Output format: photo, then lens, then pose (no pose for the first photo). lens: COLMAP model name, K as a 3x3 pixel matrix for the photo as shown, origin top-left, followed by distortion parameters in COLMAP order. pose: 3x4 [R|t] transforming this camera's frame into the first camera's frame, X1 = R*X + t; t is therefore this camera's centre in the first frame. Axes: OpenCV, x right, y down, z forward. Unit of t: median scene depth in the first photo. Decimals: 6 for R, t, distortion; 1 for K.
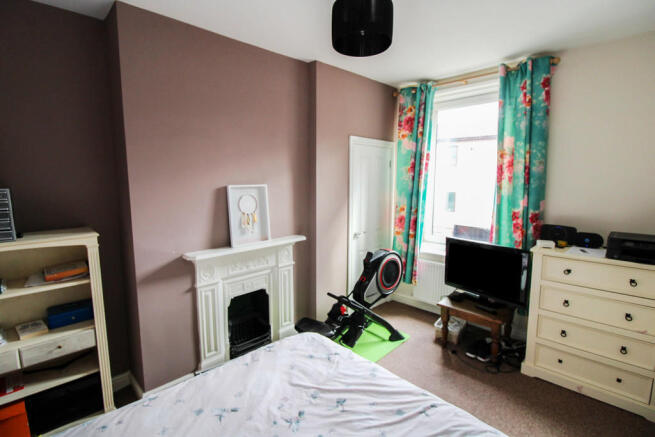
lens RADIAL K [[315.2, 0, 327.5], [0, 315.2, 218.5], [0, 0, 1]] dist [-0.001253, -0.000313]
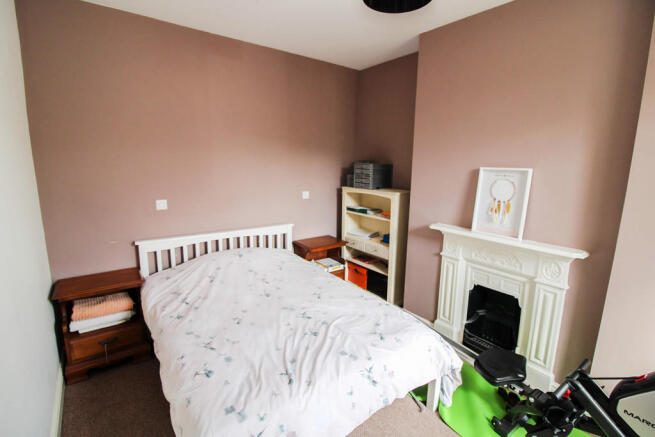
lens RADIAL K [[307.2, 0, 327.3], [0, 307.2, 208.7], [0, 0, 1]] dist [-0.000576, -0.000285]
pose [[-0.145903, 0.145041, -0.978609, 0.706349], [-0.141835, 0.975909, 0.165787, -0.072101], [0.979079, 0.162990, -0.121816, 0.675273]]
